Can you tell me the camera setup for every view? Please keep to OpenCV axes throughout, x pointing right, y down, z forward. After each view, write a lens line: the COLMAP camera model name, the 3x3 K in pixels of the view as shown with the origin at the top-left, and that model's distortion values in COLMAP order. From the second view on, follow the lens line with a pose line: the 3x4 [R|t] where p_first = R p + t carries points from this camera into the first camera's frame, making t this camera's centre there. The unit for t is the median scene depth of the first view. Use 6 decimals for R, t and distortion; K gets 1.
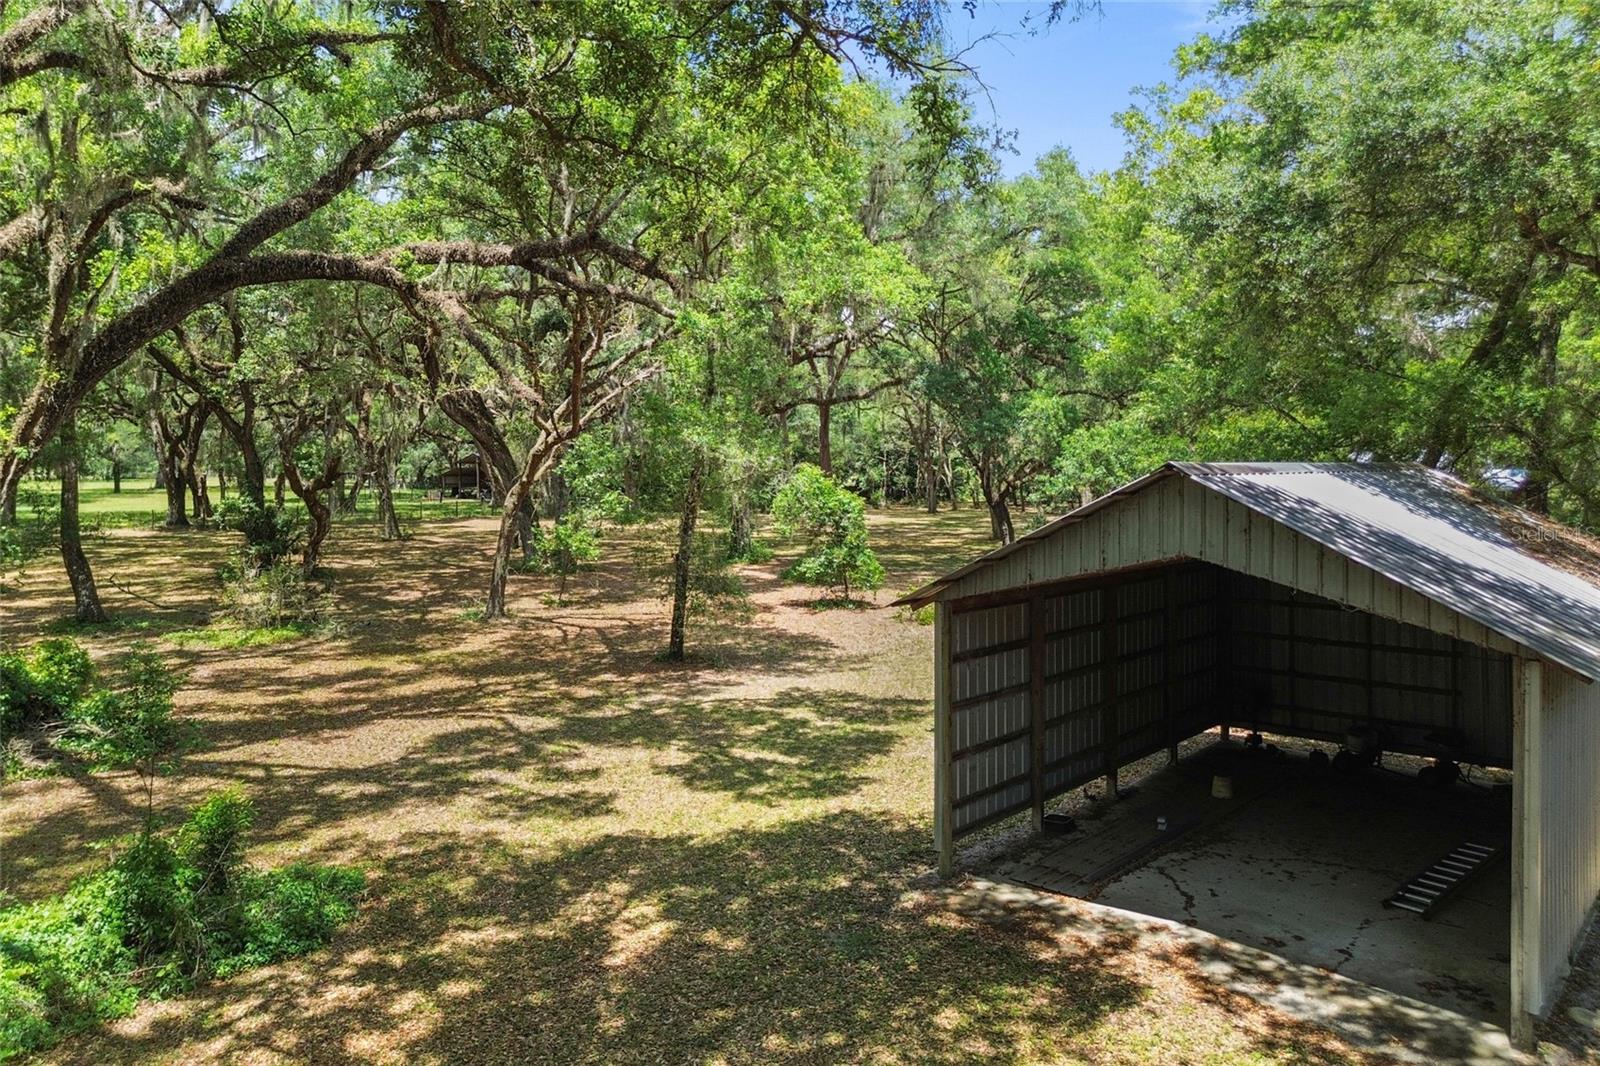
lens RADIAL K [[1114.0, 0, 800.0], [0, 1114.0, 533.0], [0, 0, 1]] dist [0.002344, 0.000608]
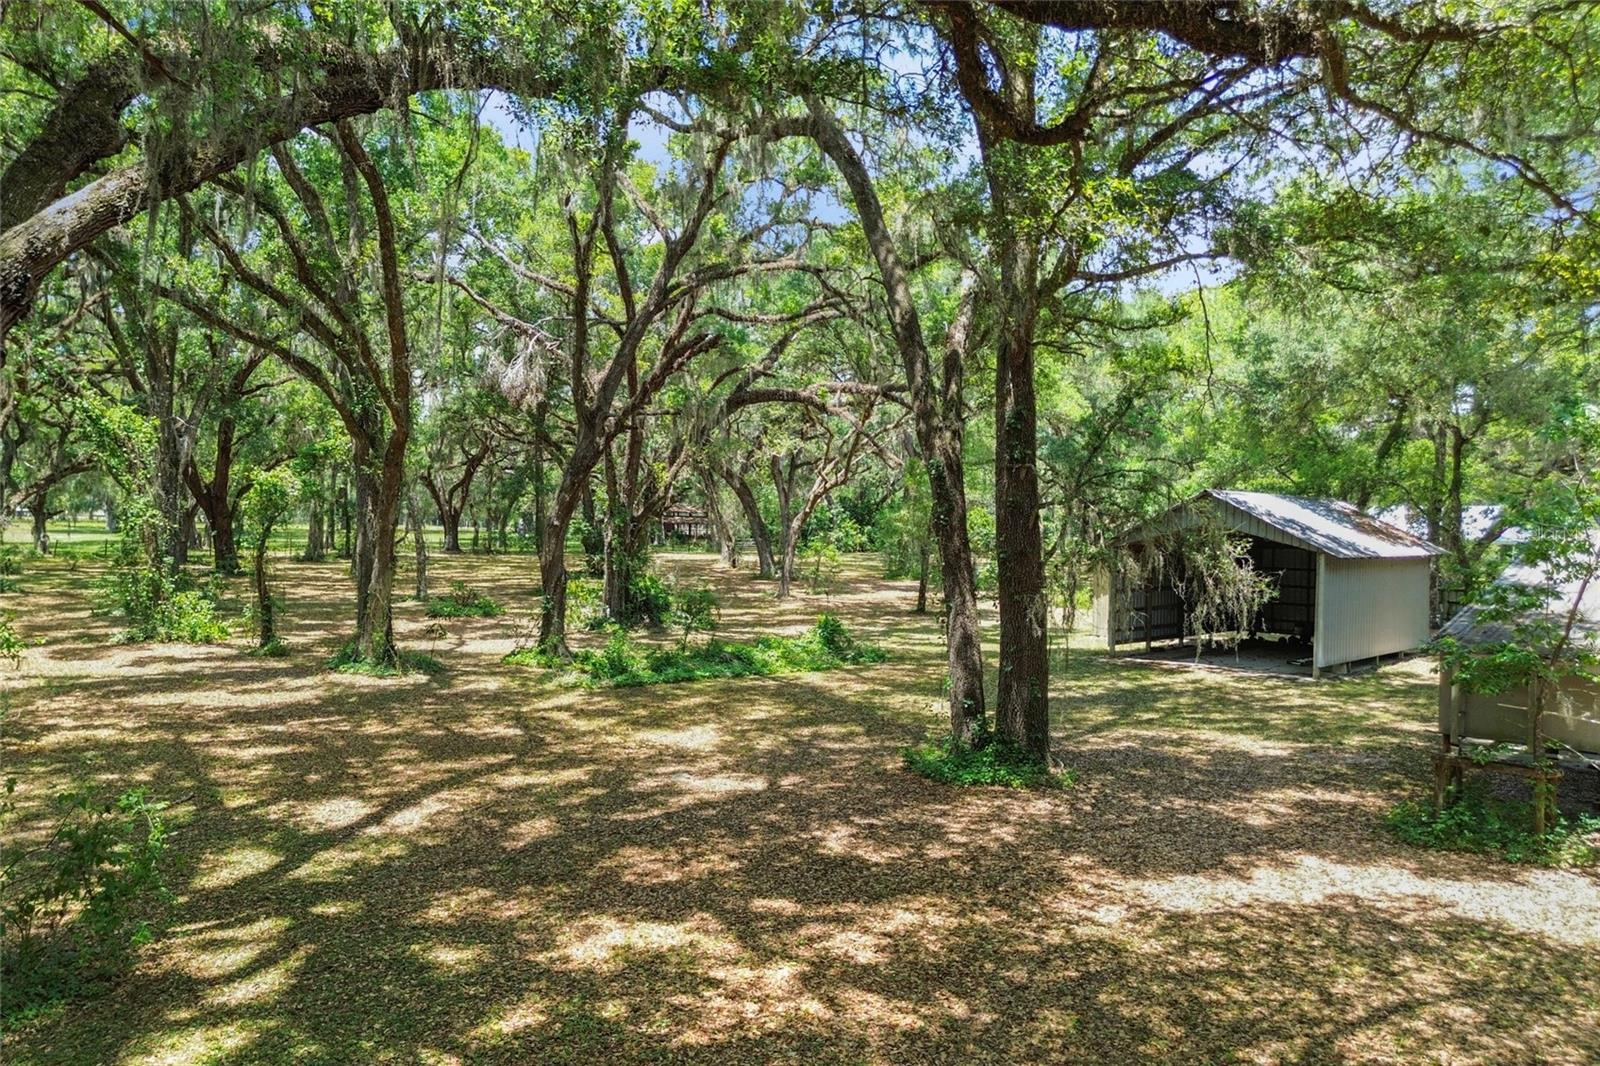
lens RADIAL K [[1141.9, 0, 795.0], [0, 1141.9, 590.0], [0, 0, 1]] dist [0.057975, -0.049514]
pose [[0.998512, 0.018791, -0.051194, -0.292615], [-0.019030, 0.999810, -0.004183, 0.117940], [0.051105, 0.005151, 0.998680, -1.040080]]
